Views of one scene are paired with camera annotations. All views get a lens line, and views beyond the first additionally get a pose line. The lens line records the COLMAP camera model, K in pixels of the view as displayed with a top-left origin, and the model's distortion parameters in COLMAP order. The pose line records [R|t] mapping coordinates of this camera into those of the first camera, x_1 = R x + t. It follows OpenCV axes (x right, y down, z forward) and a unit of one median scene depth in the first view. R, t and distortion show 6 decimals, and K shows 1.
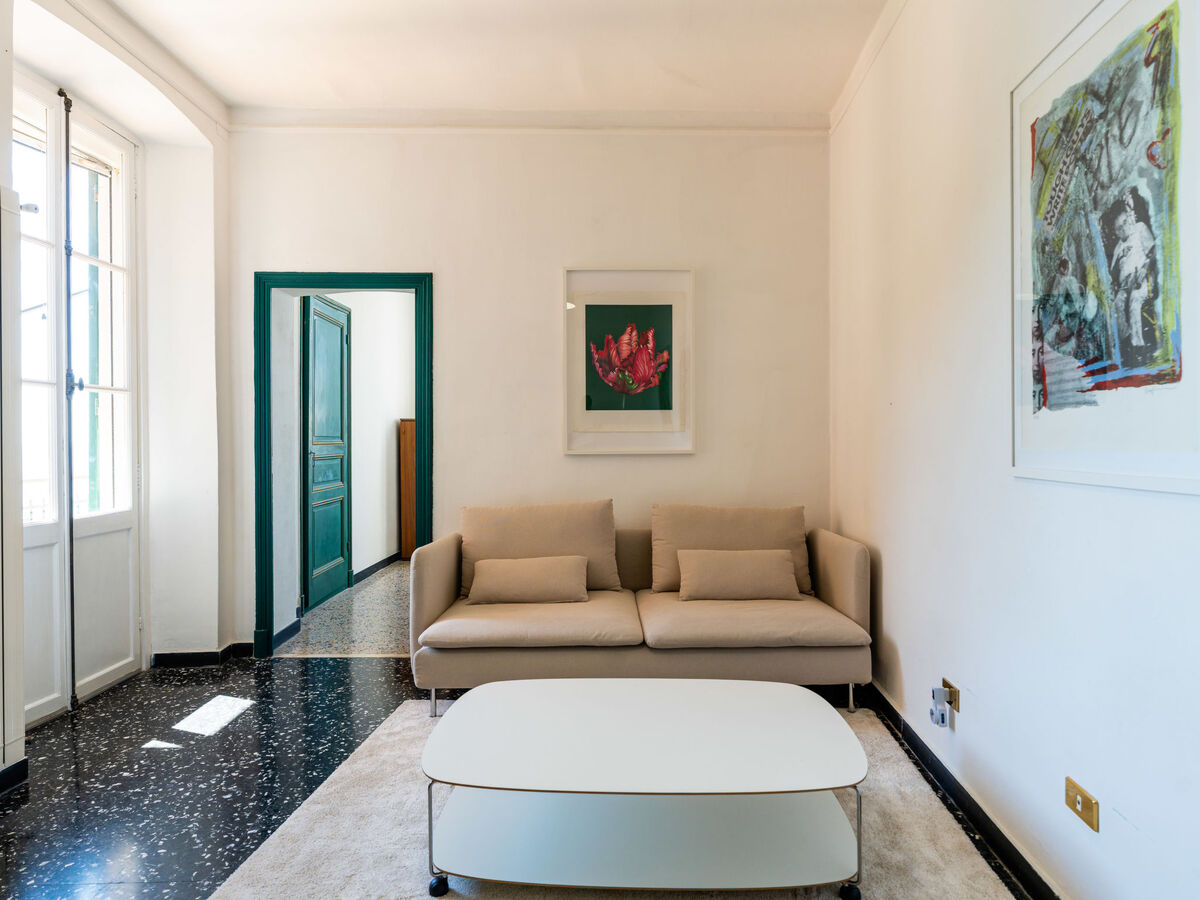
lens RADIAL K [[710.3, 0, 600.0], [0, 710.3, 450.0], [0, 0, 1]] dist [0.001259, 0.000309]
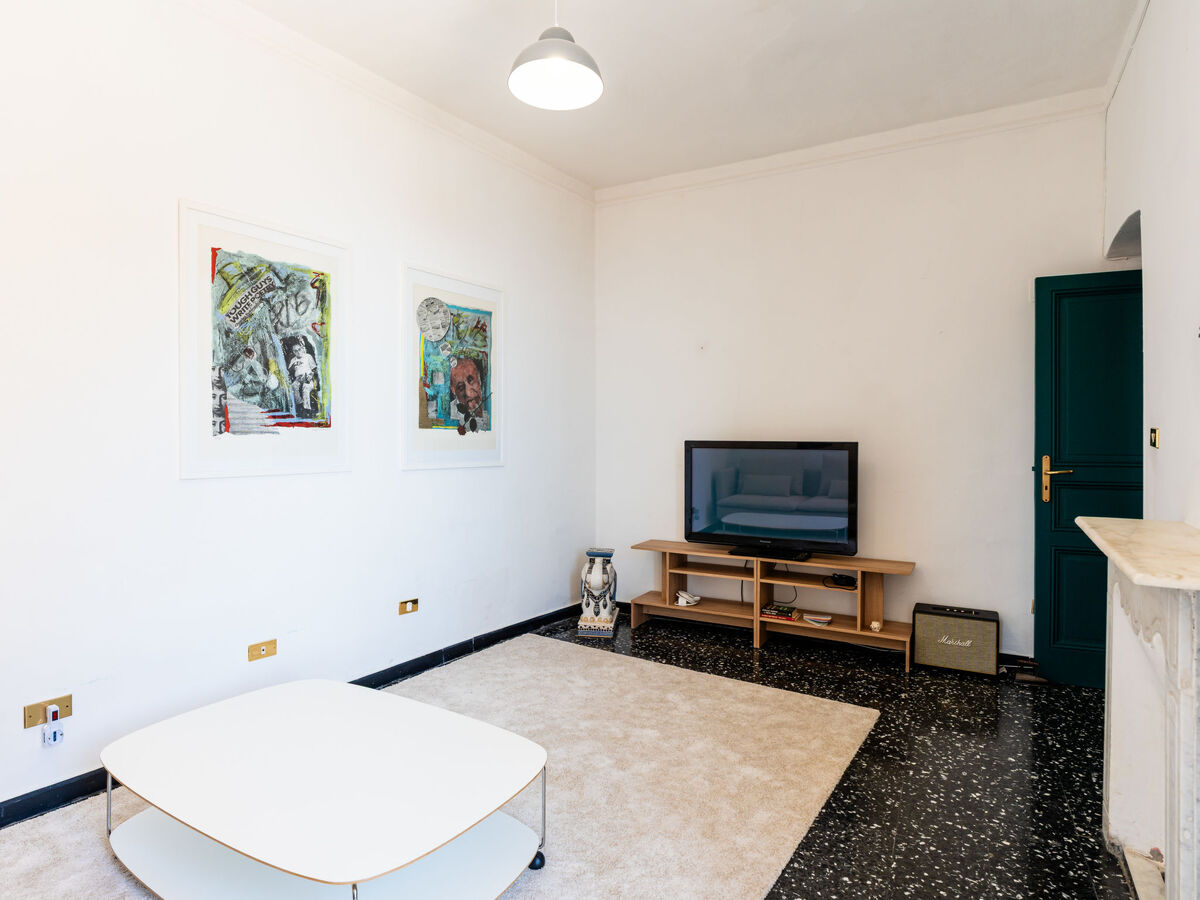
lens RADIAL K [[700.9, 0, 600.0], [0, 700.9, 450.0], [0, 0, 1]] dist [-0.001988, -0.000345]
pose [[-0.874798, -0.004571, 0.484466, -0.952890], [0.009595, 0.999596, 0.026756, -0.059035], [-0.484393, 0.028054, -0.874401, 2.139300]]
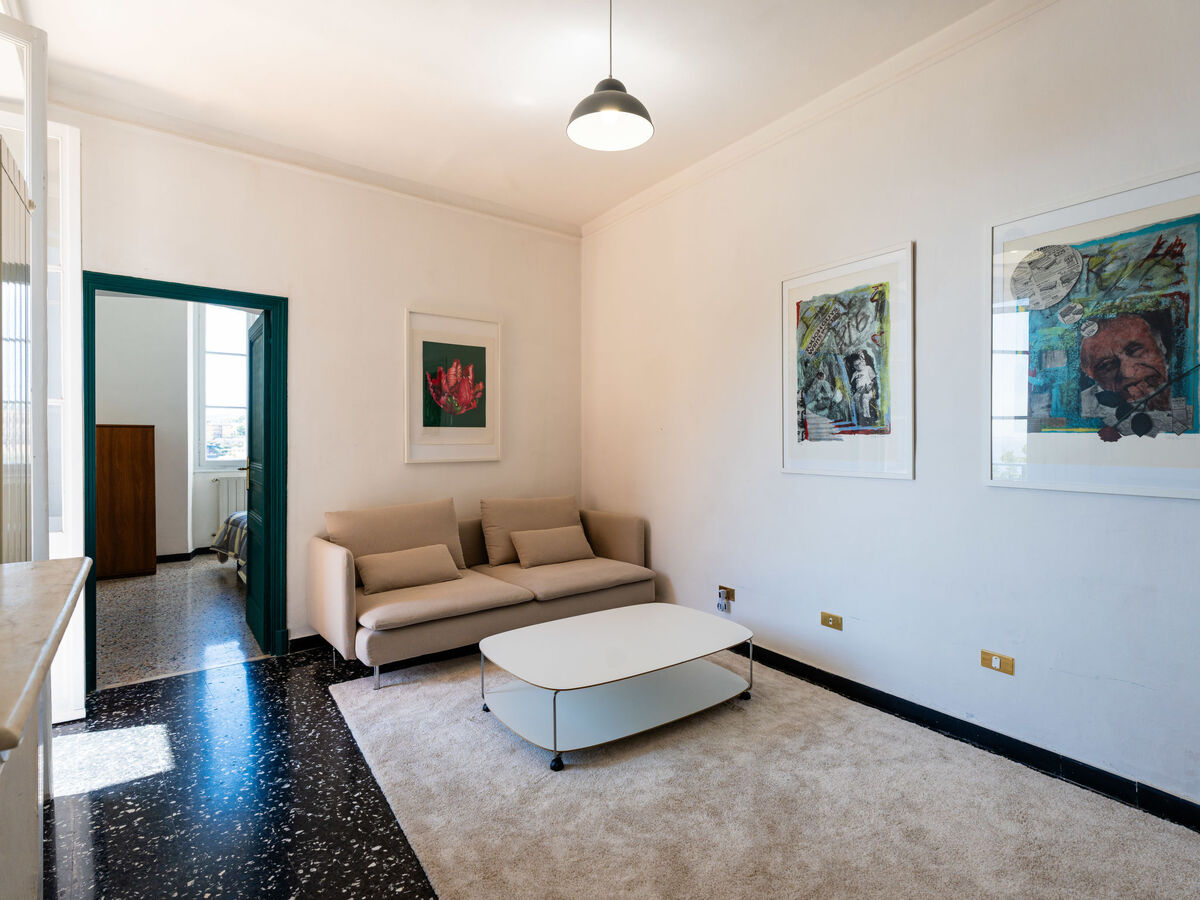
lens RADIAL K [[616.4, 0, 600.7], [0, 616.4, 444.8], [0, 0, 1]] dist [-0.000578, 0.000109]
pose [[0.792610, -0.003934, 0.609716, -1.042837], [0.007297, 0.999969, -0.003033, -0.047391], [-0.609685, 0.006853, 0.792614, -0.077554]]
